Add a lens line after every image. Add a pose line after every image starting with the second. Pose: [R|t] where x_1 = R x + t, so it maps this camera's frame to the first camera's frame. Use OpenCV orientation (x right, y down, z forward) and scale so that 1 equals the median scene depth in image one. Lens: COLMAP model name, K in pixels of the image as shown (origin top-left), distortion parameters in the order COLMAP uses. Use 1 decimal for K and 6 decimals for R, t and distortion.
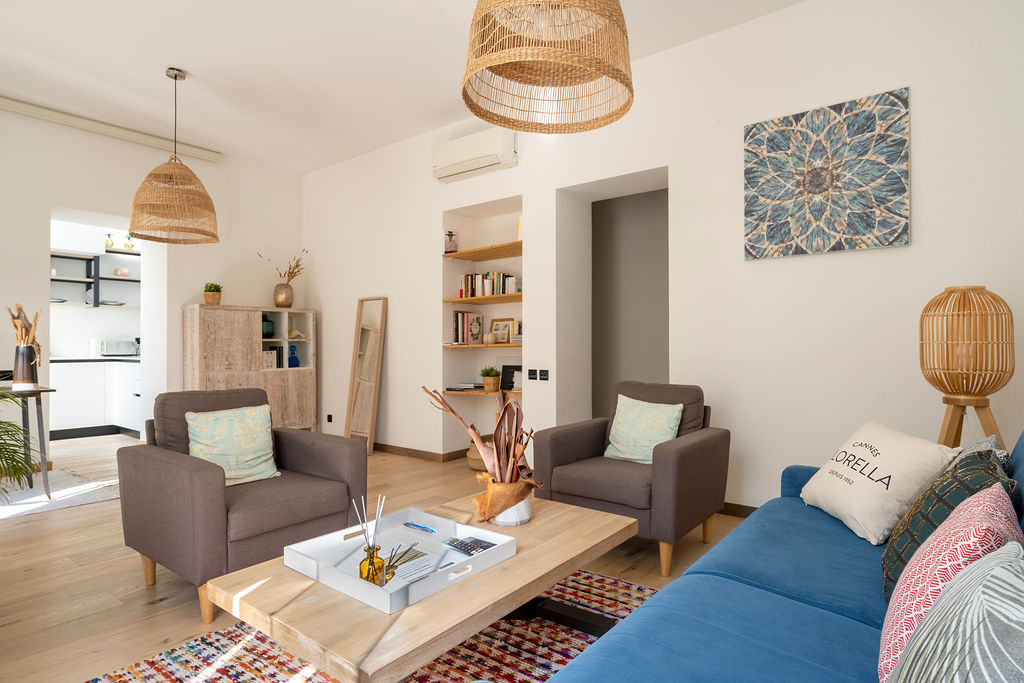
lens RADIAL K [[562.2, 0, 512.0], [0, 562.2, 341.5], [0, 0, 1]] dist [0.003328, 0.000228]
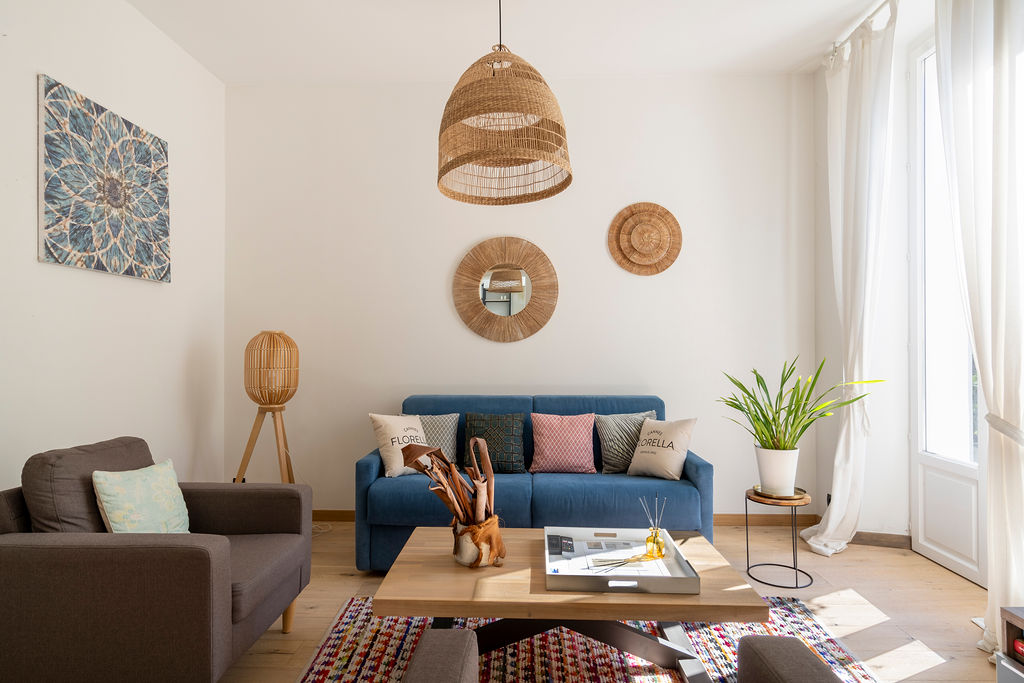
lens RADIAL K [[562.2, 0, 512.0], [0, 562.2, 341.5], [0, 0, 1]] dist [0.003328, 0.000228]
pose [[-0.596432, 0.010331, 0.802597, -0.570300], [-0.004388, 0.999860, -0.016131, -0.036409], [-0.802651, -0.013143, -0.596304, 1.043436]]
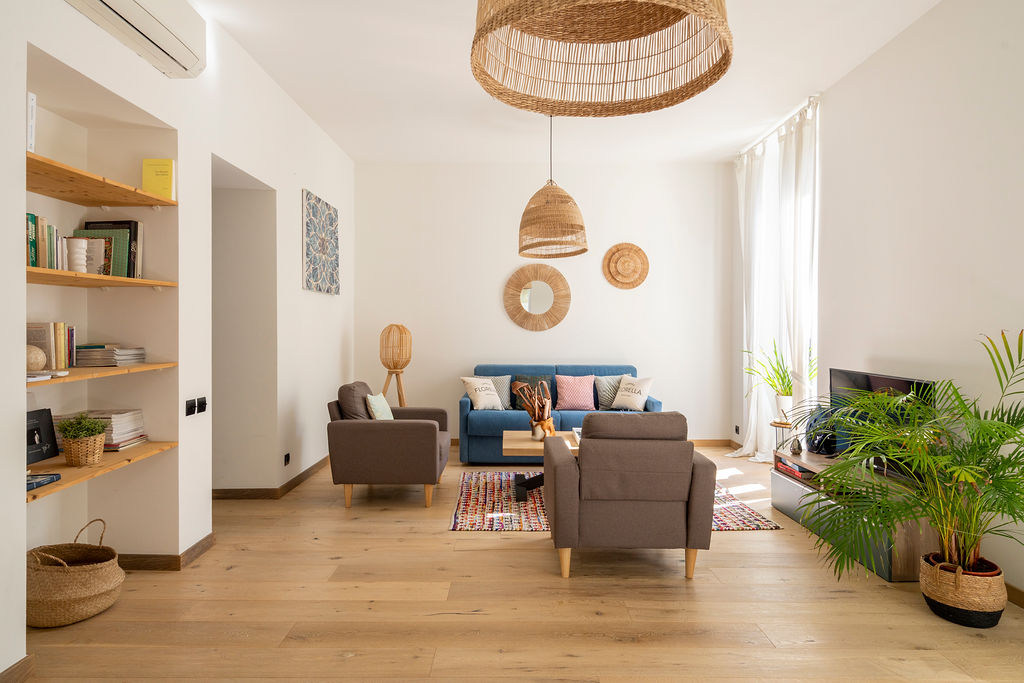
lens RADIAL K [[575.3, 0, 512.5], [0, 575.3, 328.1], [0, 0, 1]] dist [0.001069, 0.000420]
pose [[-0.621552, -0.000310, 0.783373, -1.069380], [-0.008817, 0.999939, -0.006600, -0.051036], [-0.783323, -0.011009, -0.621517, 1.614956]]
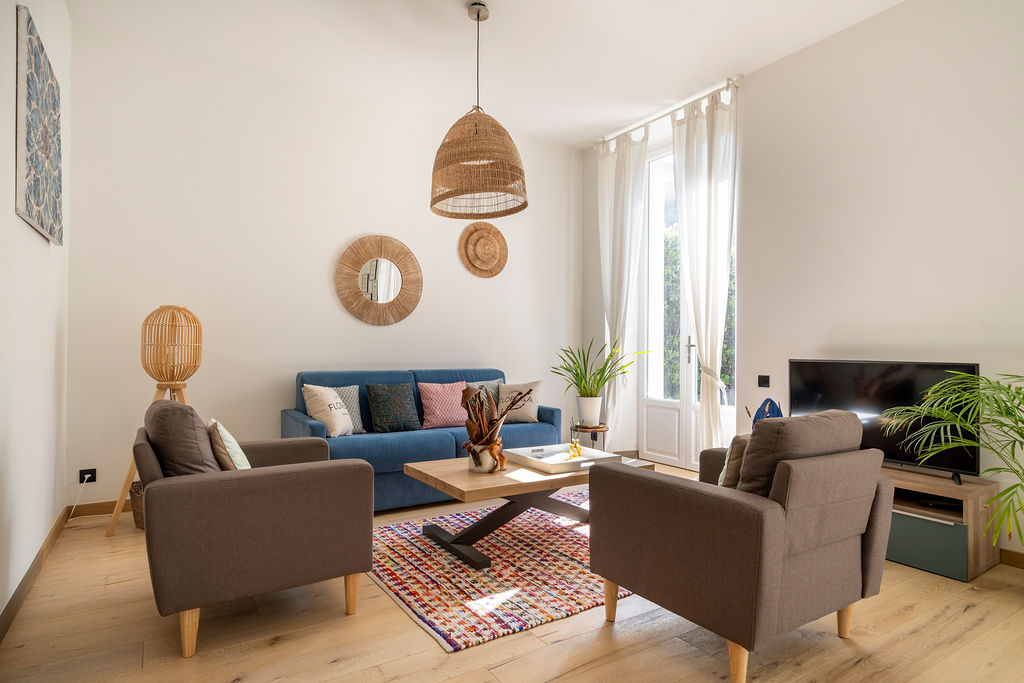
lens RADIAL K [[562.2, 0, 512.0], [0, 562.2, 341.5], [0, 0, 1]] dist [0.003328, 0.000228]
pose [[-0.945388, -0.000985, 0.325945, -0.361866], [-0.007827, 0.999776, -0.019682, 0.011739], [-0.325853, -0.021158, -0.945184, 1.571155]]
